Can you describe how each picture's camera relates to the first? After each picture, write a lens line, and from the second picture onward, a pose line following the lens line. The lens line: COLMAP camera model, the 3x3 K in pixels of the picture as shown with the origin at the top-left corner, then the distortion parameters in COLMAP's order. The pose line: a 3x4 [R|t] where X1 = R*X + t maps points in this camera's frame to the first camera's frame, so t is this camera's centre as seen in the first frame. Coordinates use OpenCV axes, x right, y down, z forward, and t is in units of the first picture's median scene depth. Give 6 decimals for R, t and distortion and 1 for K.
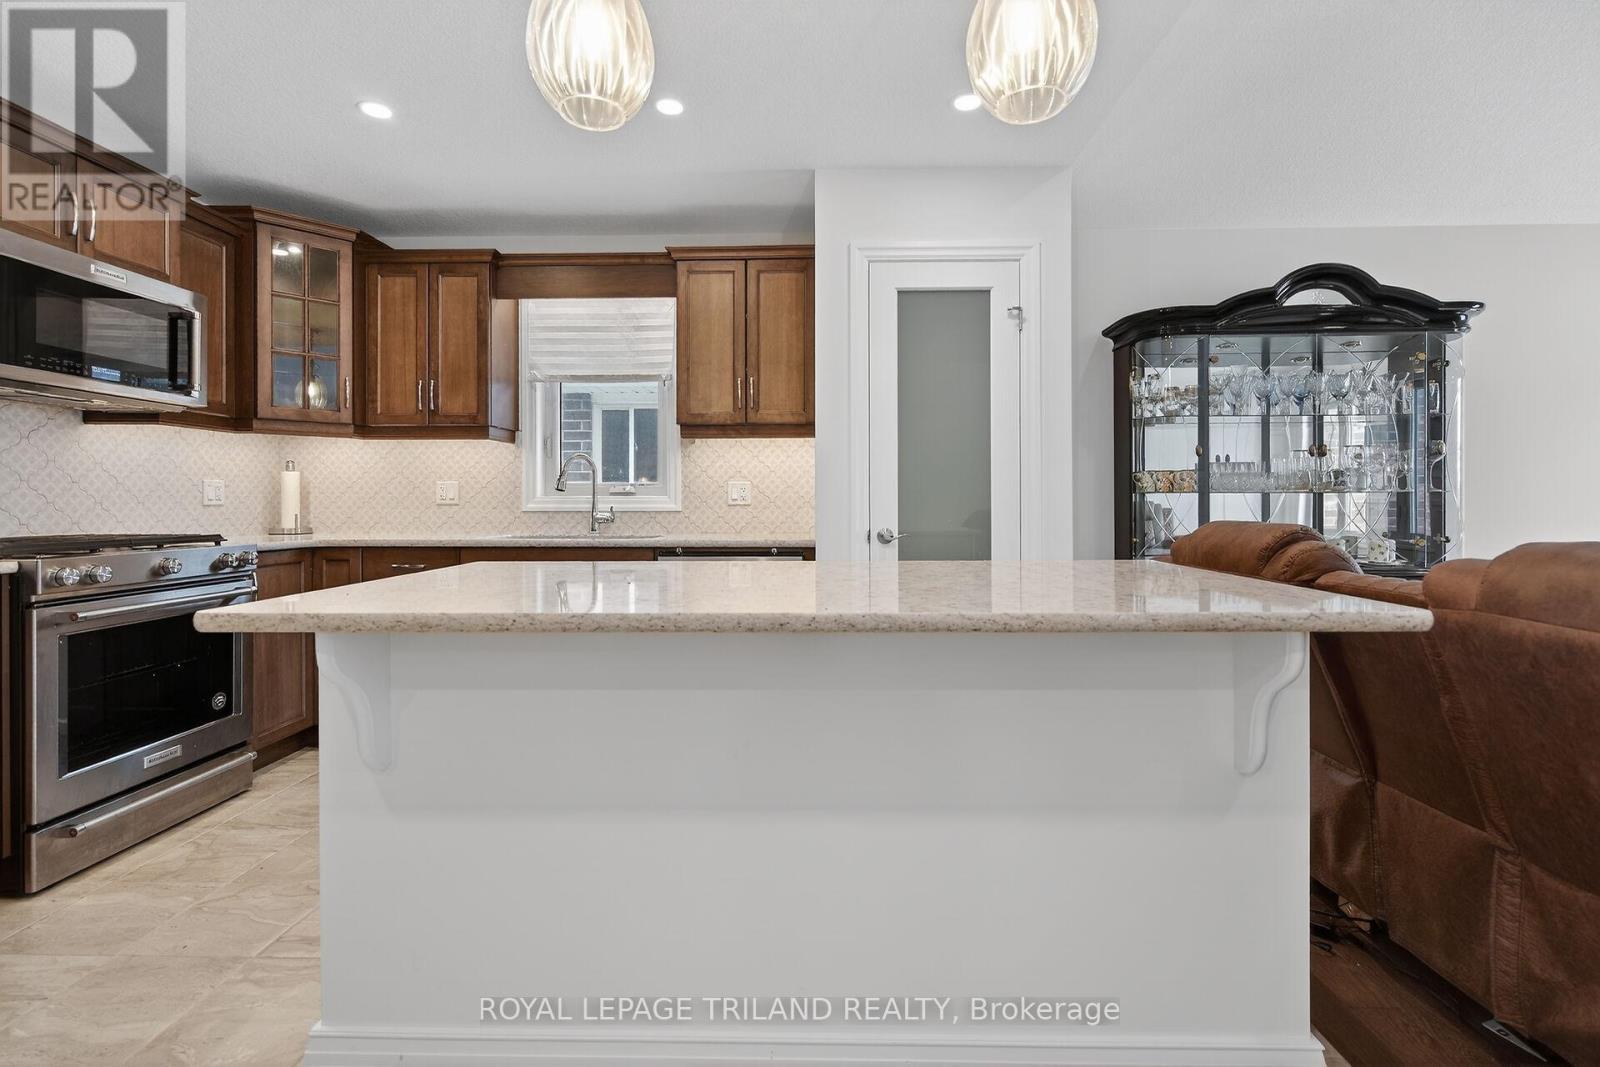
lens RADIAL K [[728.5, 0, 805.0], [0, 728.5, 502.8], [0, 0, 1]] dist [-0.002721, 0.000915]
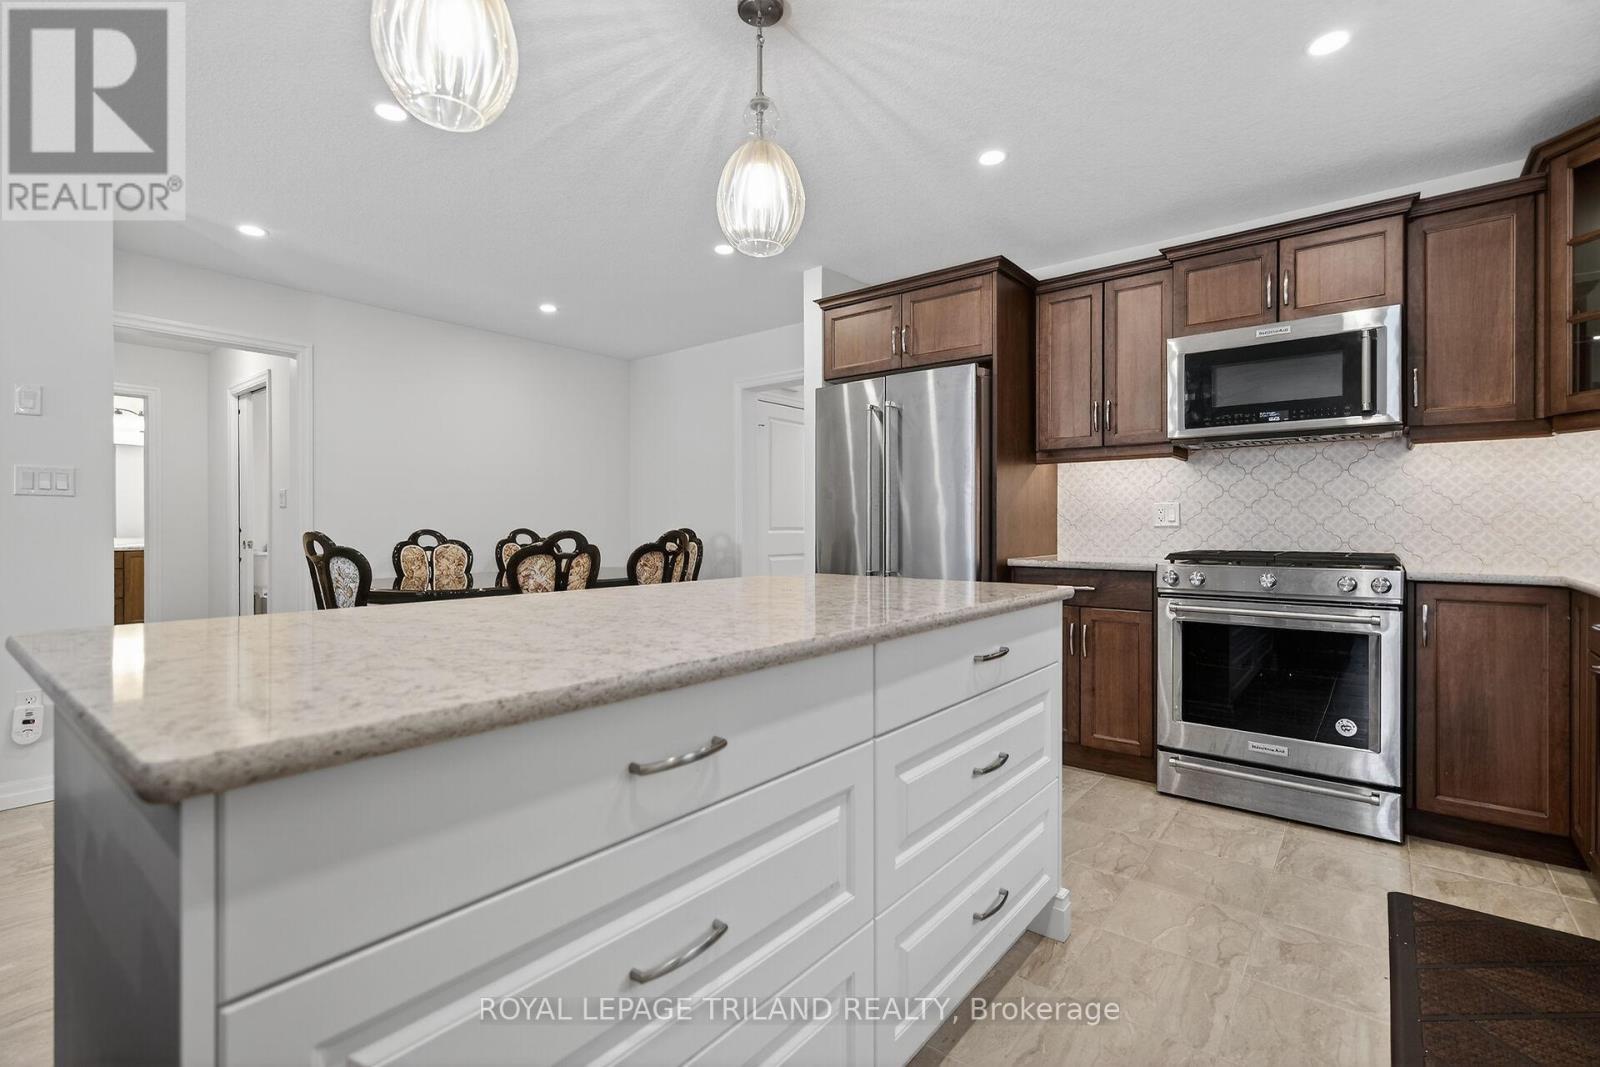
lens RADIAL K [[728.5, 0, 802.2], [0, 728.5, 531.4], [0, 0, 1]] dist [-0.002721, 0.000915]
pose [[-0.610890, 0.006475, -0.791689, 0.313638], [0.000612, 0.999970, 0.007706, 0.001020], [0.791715, 0.004223, -0.610876, 0.775193]]
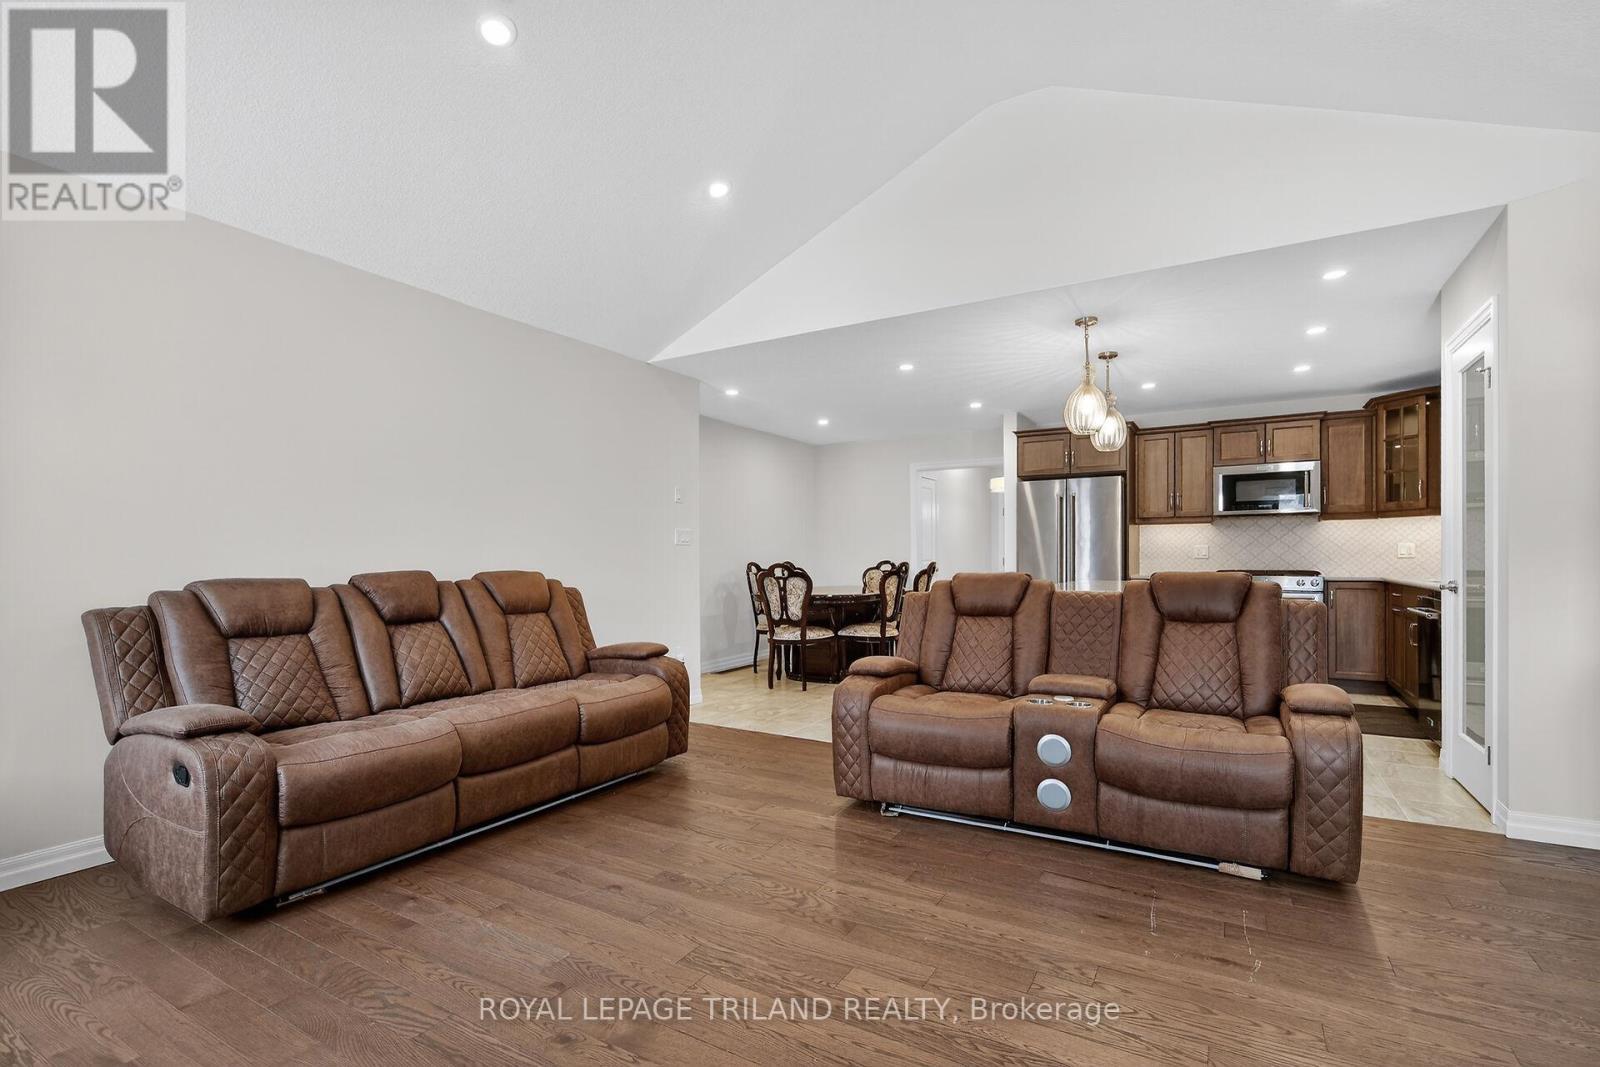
lens RADIAL K [[728.5, 0, 808.8], [0, 728.5, 575.7], [0, 0, 1]] dist [-0.002721, 0.000915]
pose [[-0.477629, 0.021233, -0.878305, 1.431344], [0.005975, 0.999763, 0.020920, 0.001809], [0.878541, 0.004744, -0.477643, 0.565026]]
